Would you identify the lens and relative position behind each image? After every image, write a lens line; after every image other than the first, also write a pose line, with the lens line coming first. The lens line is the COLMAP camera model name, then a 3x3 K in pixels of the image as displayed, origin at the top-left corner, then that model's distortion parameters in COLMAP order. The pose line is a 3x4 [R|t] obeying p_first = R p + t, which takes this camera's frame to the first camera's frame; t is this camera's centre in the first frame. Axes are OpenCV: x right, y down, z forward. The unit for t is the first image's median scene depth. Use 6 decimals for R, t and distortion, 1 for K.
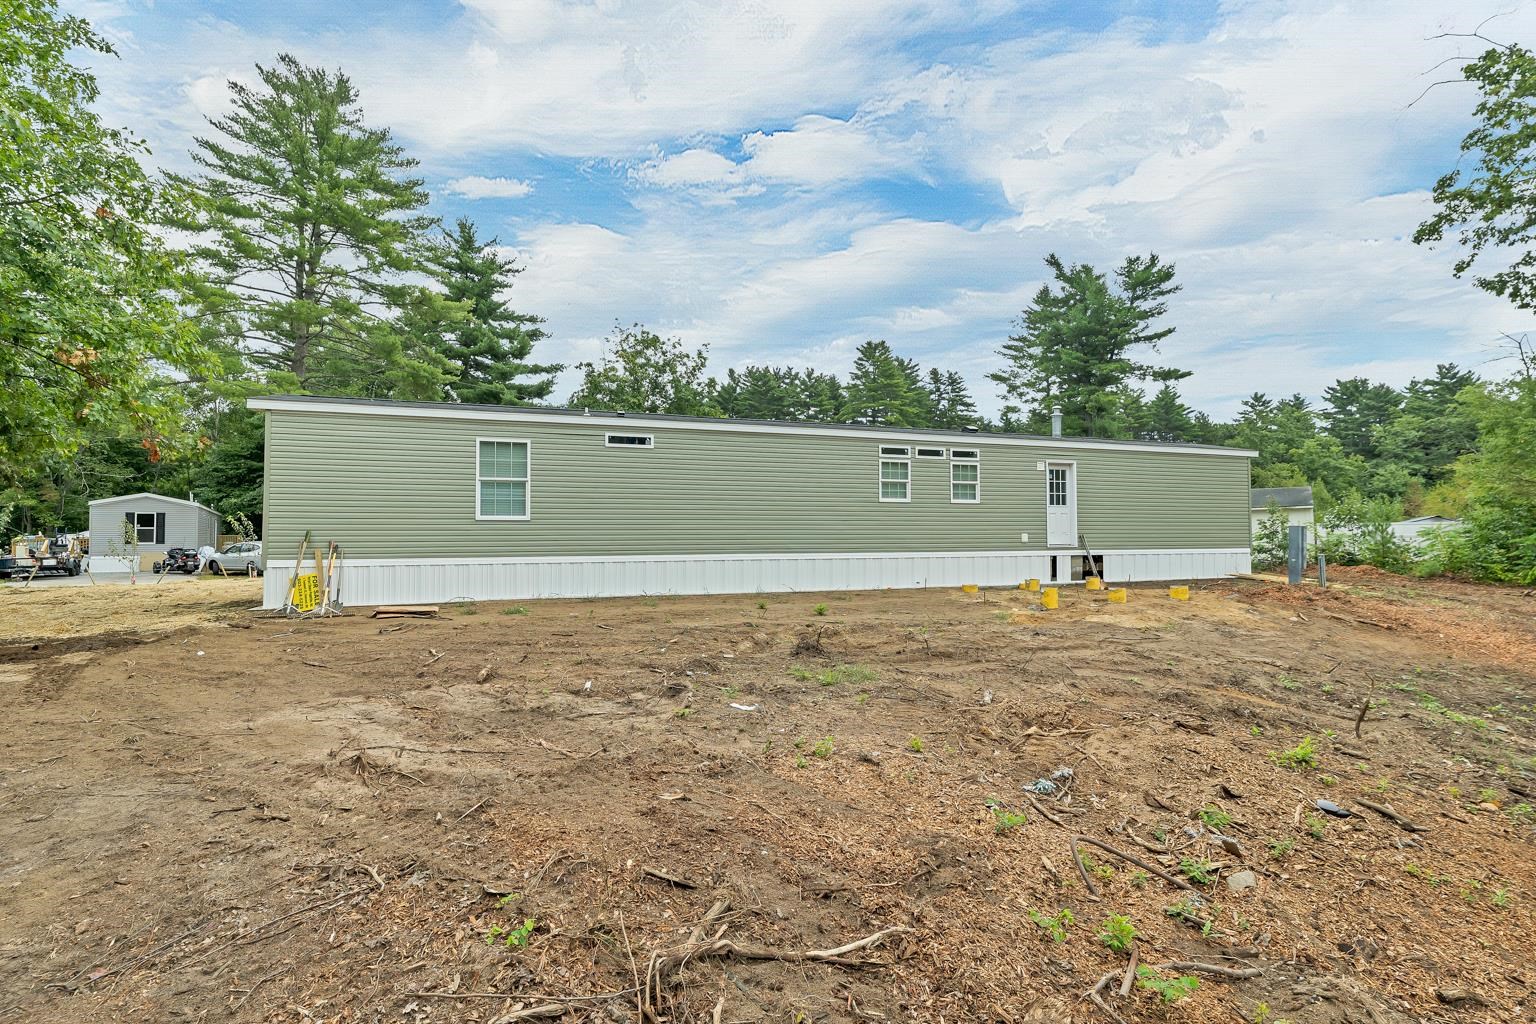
lens RADIAL K [[722.4, 0, 766.7], [0, 722.4, 515.4], [0, 0, 1]] dist [-0.000232, 0.000060]
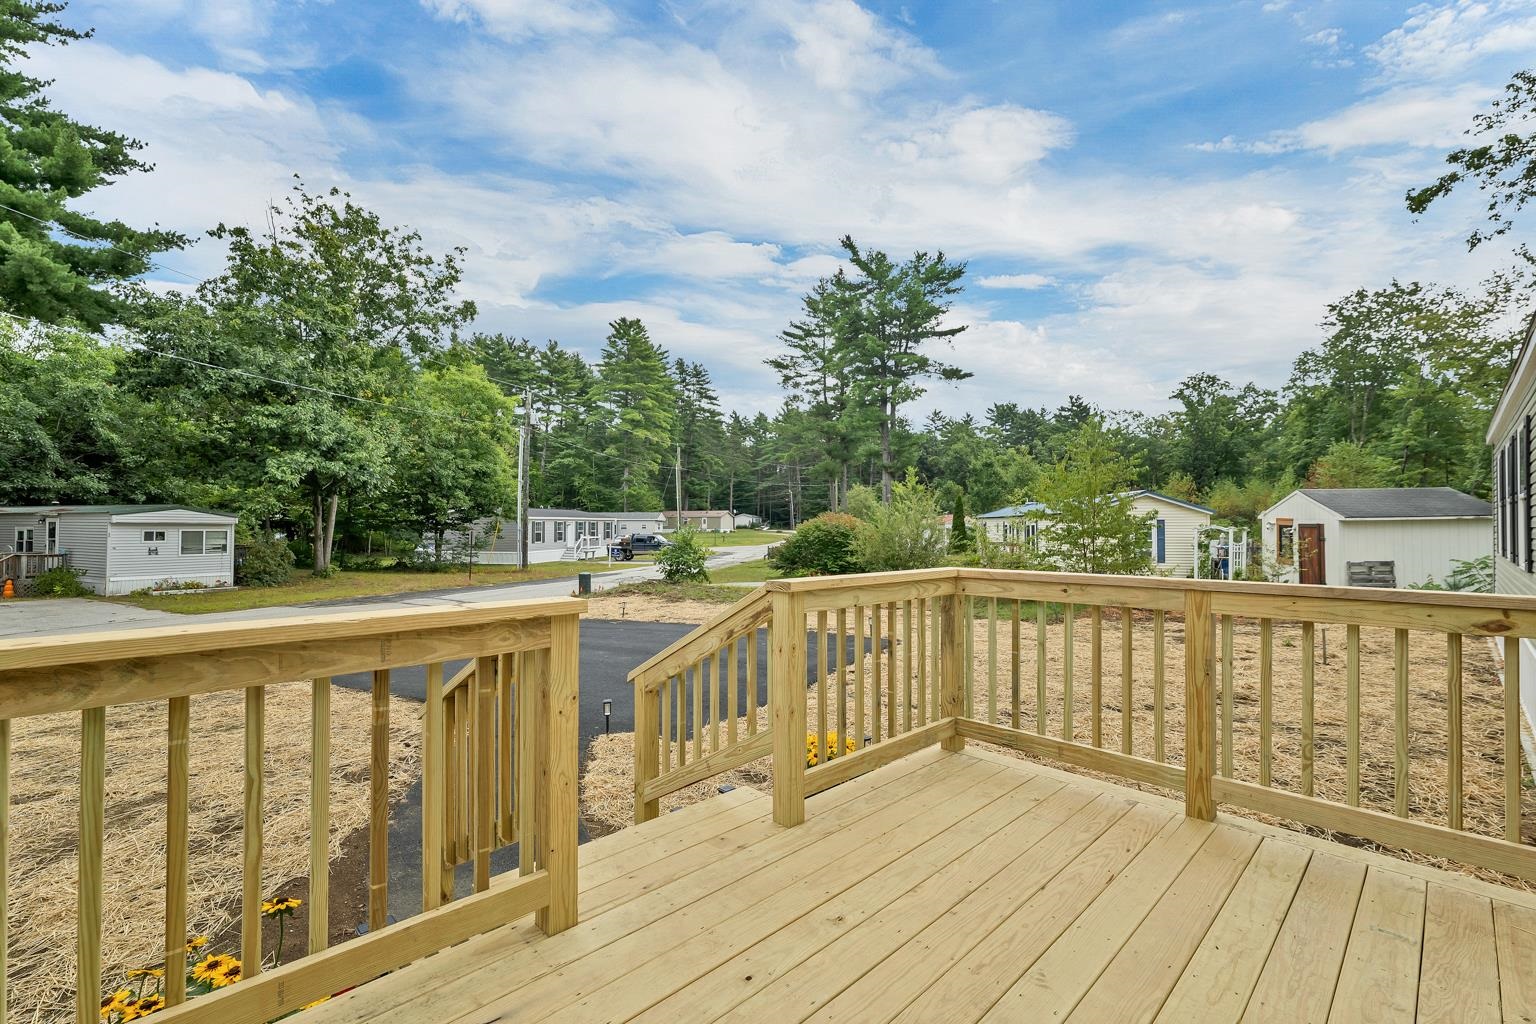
lens RADIAL K [[670.4, 0, 766.5], [0, 670.4, 510.9], [0, 0, 1]] dist [0.000187, -0.000246]
pose [[0.914027, 0.012778, 0.405452, -0.054352], [-0.015365, 0.999877, 0.003128, -0.002916], [-0.405362, -0.009089, 0.914111, 0.242346]]
